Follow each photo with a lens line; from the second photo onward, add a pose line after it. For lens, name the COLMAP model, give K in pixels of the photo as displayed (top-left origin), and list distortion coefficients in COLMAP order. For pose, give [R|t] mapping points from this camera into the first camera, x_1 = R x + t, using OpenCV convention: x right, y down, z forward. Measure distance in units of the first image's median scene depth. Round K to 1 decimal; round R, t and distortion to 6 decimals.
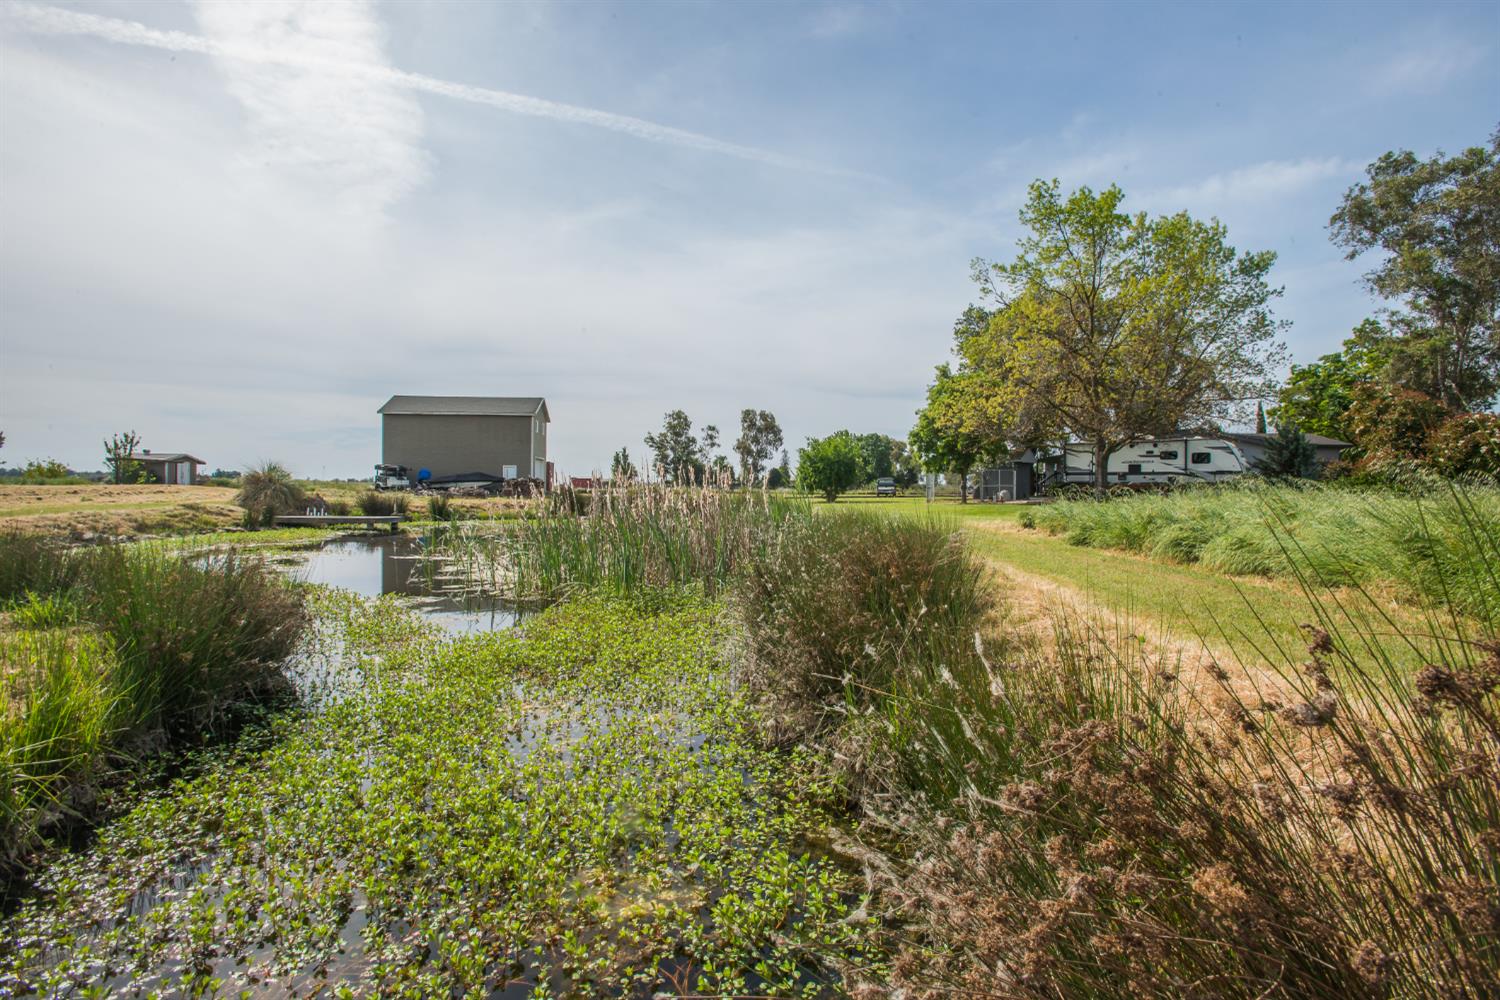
lens RADIAL K [[728.2, 0, 758.7], [0, 728.2, 491.4], [0, 0, 1]] dist [-0.065229, 0.025501]
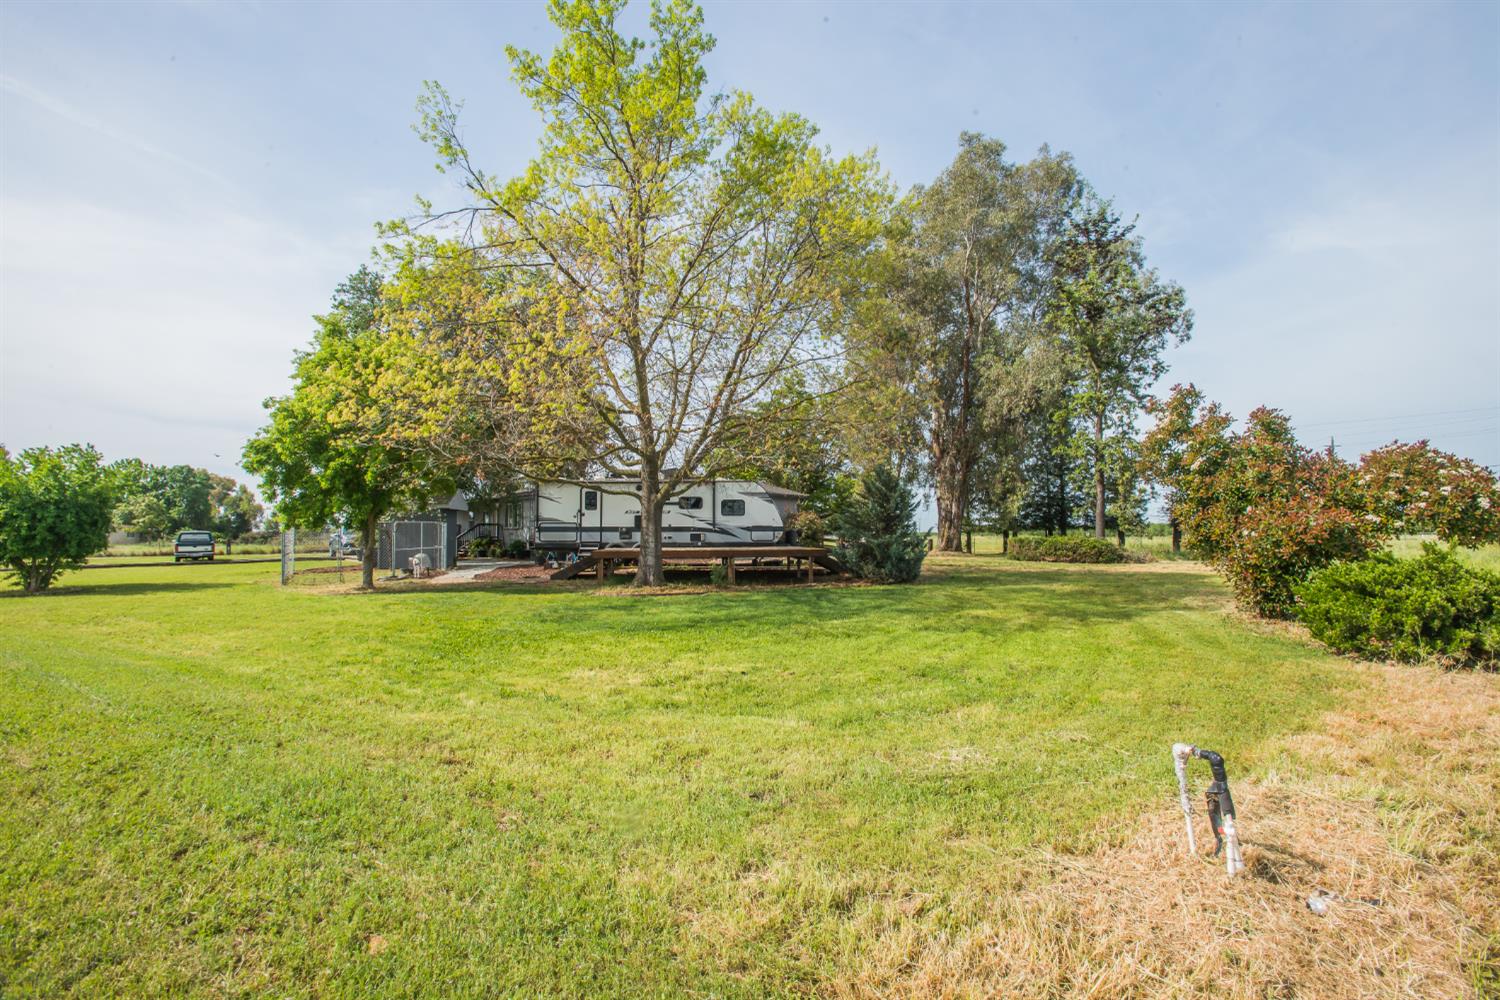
lens RADIAL K [[728.2, 0, 758.7], [0, 728.2, 491.4], [0, 0, 1]] dist [-0.065229, 0.025501]
pose [[0.668405, 0.034485, 0.742997, 0.069567], [0.013214, 0.998216, -0.058218, -0.014570], [-0.743680, 0.048732, 0.666757, 0.351781]]
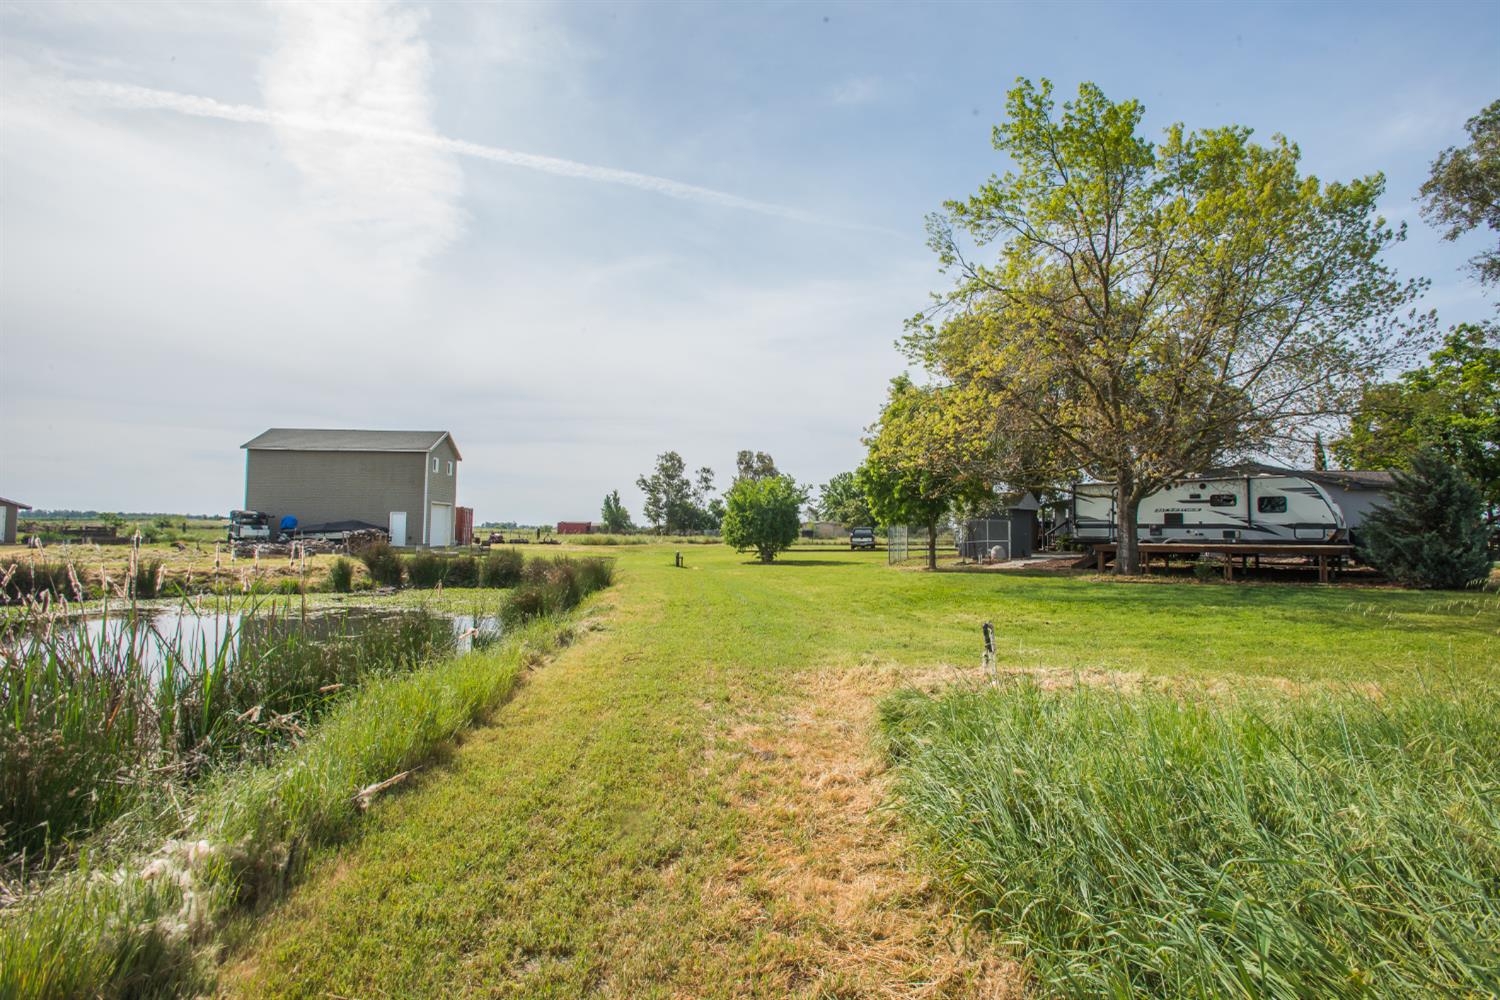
lens RADIAL K [[728.2, 0, 758.7], [0, 728.2, 491.4], [0, 0, 1]] dist [-0.065229, 0.025501]
pose [[0.999774, 0.000068, -0.021280, 0.099022], [-0.001328, 0.998246, -0.059195, -0.012918], [0.021238, 0.059210, 0.998020, 0.216978]]
